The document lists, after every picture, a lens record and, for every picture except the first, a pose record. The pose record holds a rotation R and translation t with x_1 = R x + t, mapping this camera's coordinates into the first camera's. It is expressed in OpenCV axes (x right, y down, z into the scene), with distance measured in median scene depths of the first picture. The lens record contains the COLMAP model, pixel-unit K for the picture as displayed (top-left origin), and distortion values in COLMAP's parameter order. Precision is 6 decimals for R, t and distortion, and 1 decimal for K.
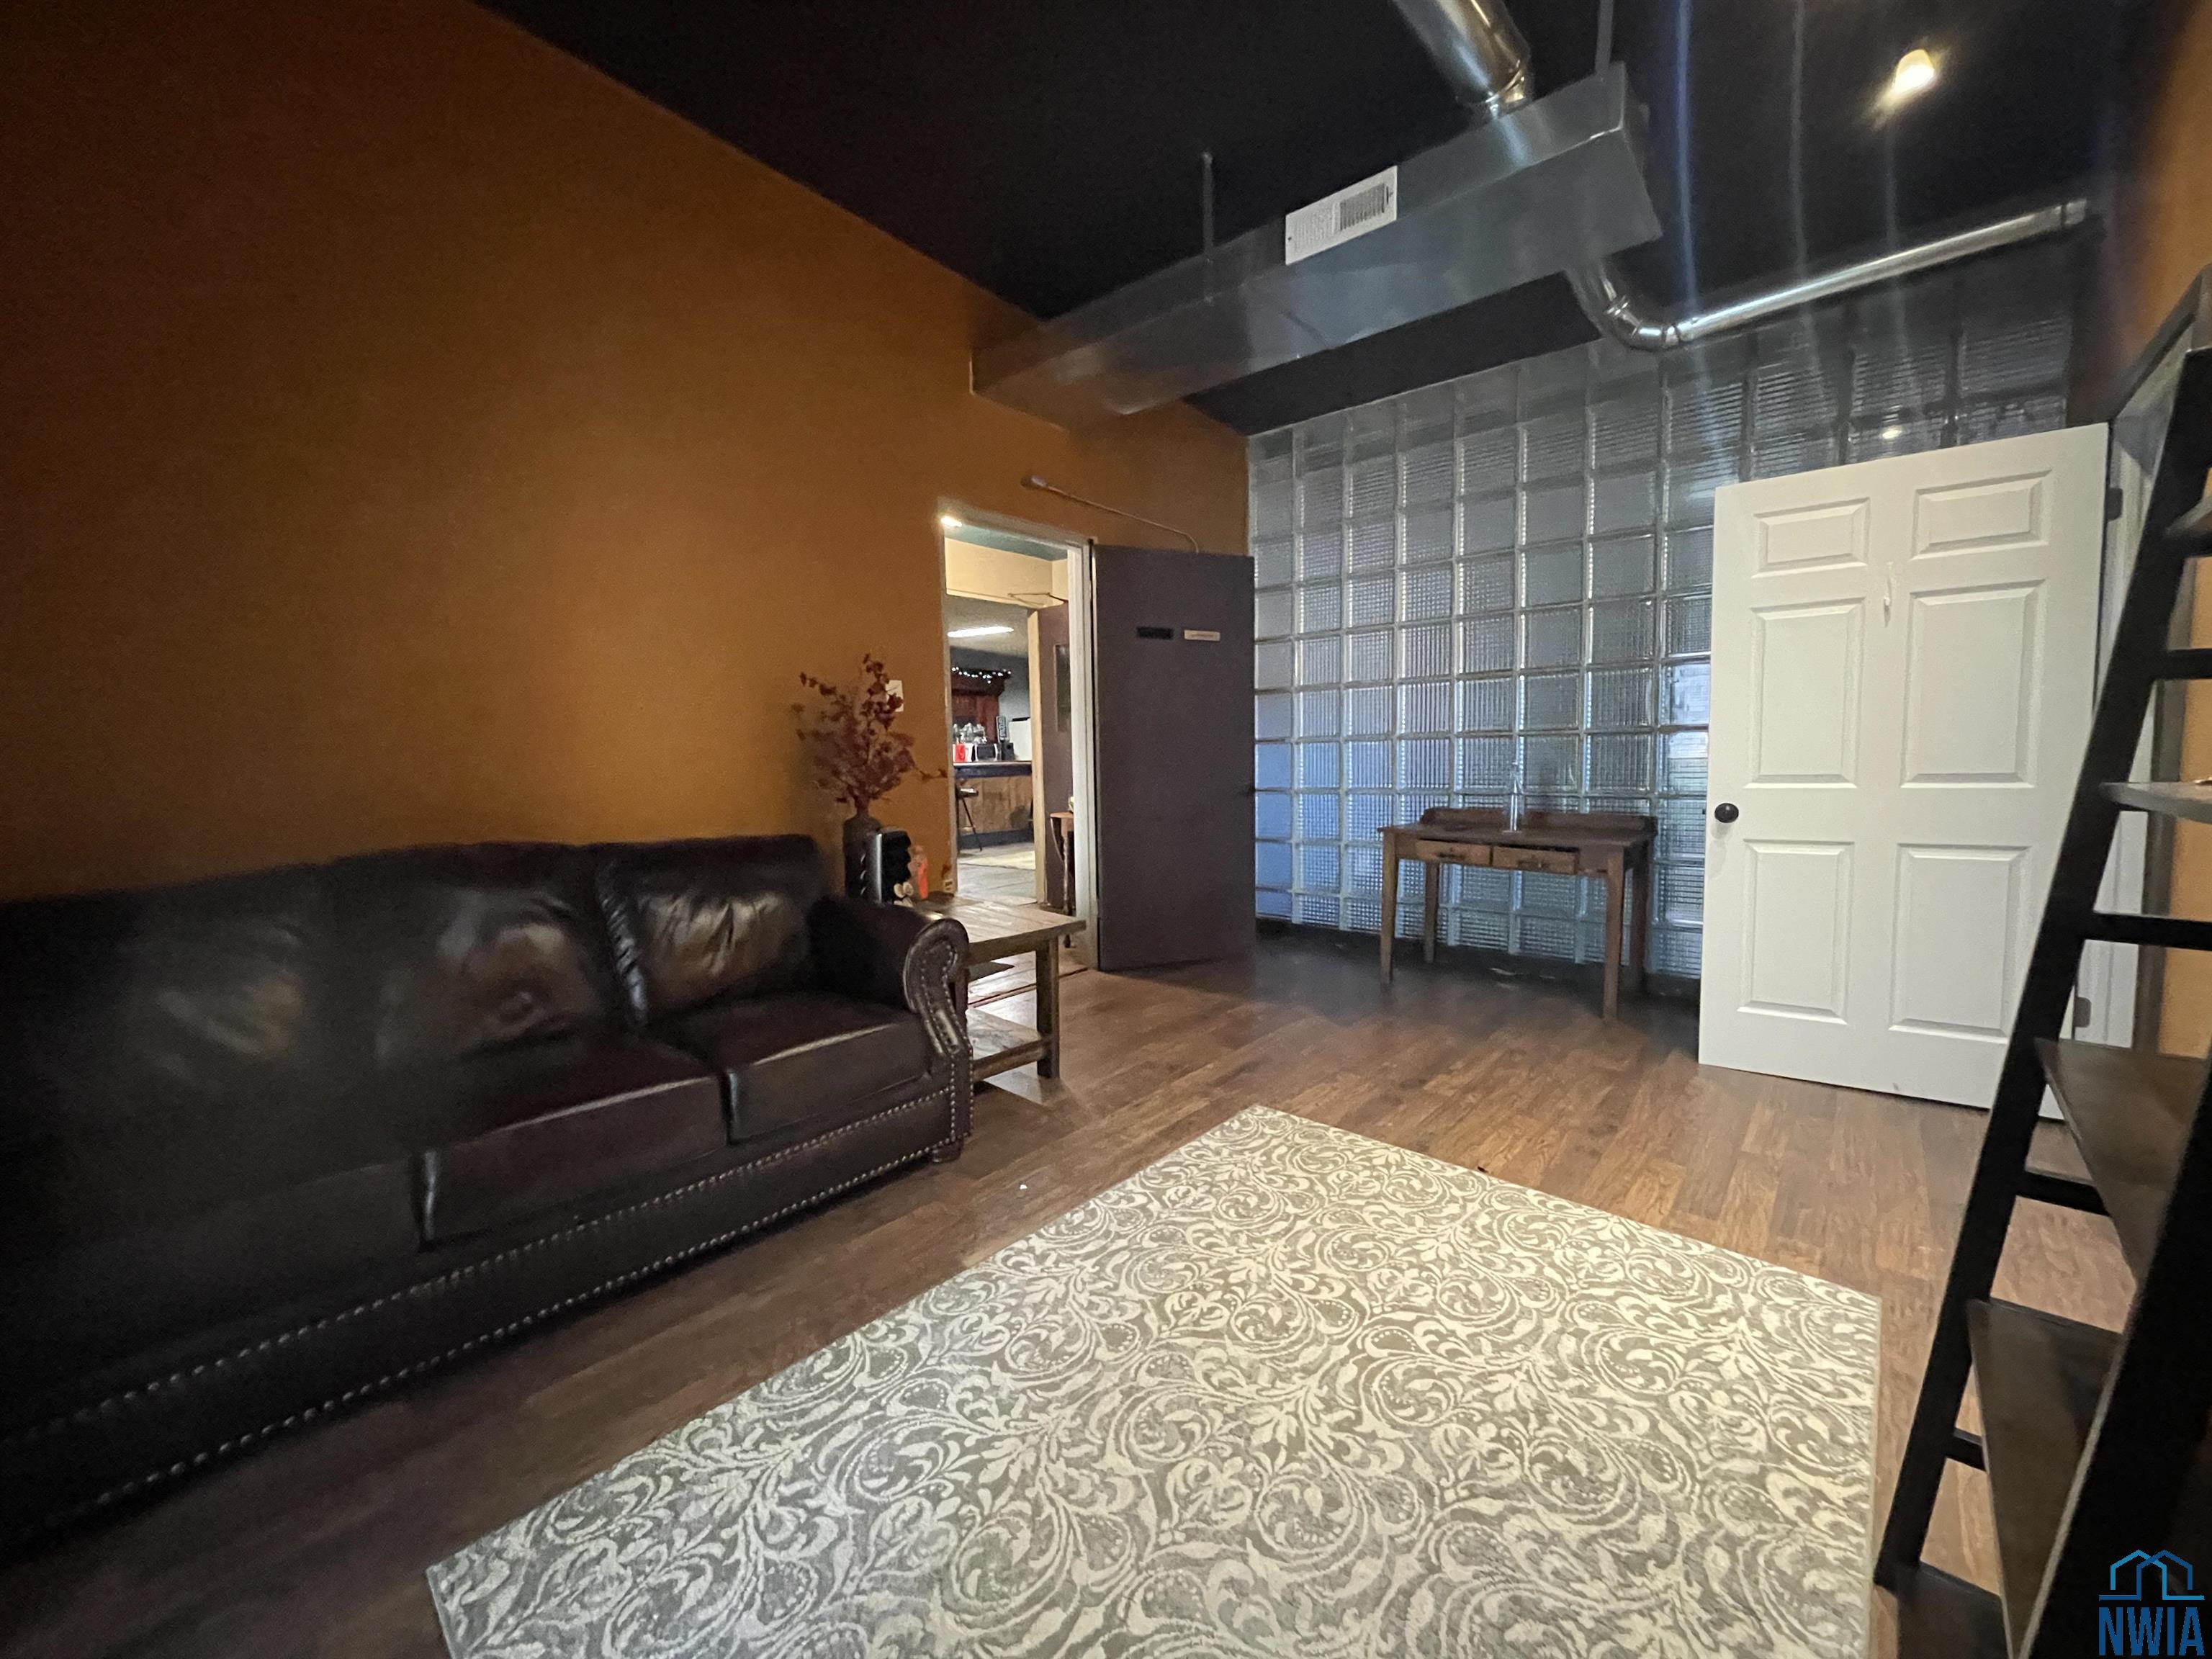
lens RADIAL K [[888.9, 0, 1108.3], [0, 888.9, 820.7], [0, 0, 1]] dist [-0.006225, -0.000214]
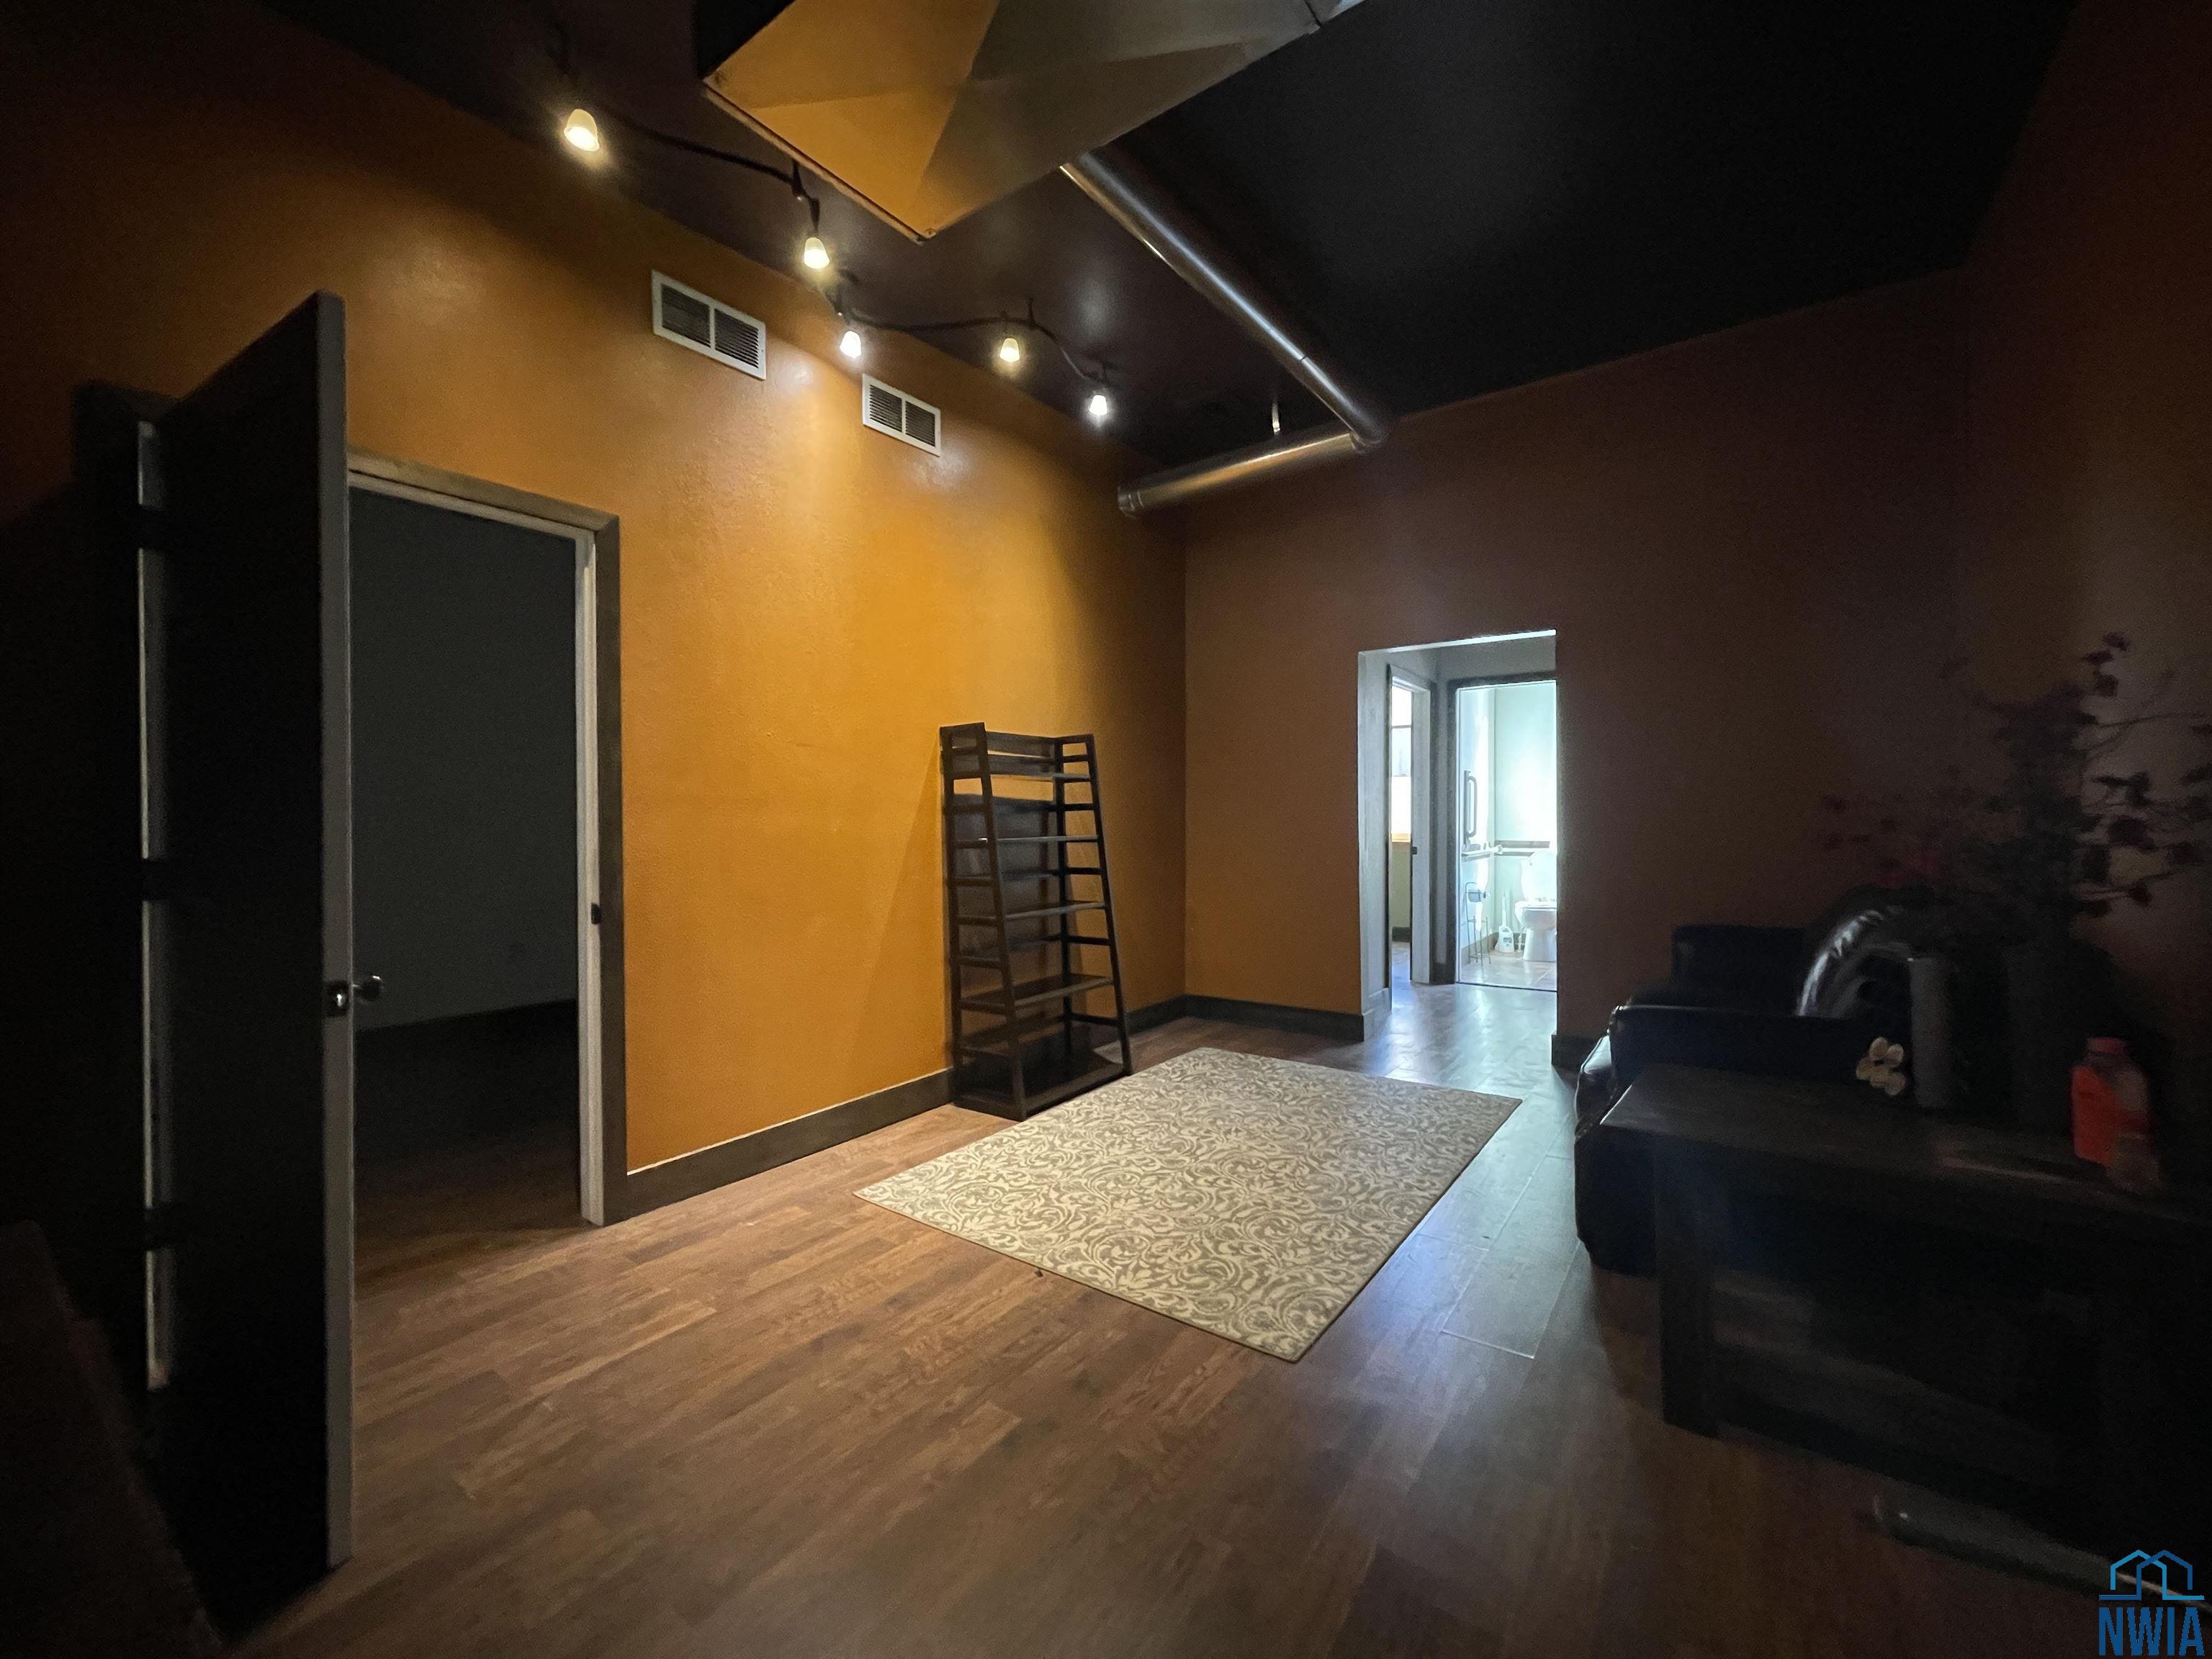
lens RADIAL K [[888.9, 0, 1106.3], [0, 888.9, 824.2], [0, 0, 1]] dist [-0.006225, -0.000214]
pose [[-0.996187, 0.027982, -0.082637, 0.482167], [0.020699, 0.995931, 0.087715, -0.199115], [0.084755, 0.085670, -0.992712, 2.221594]]
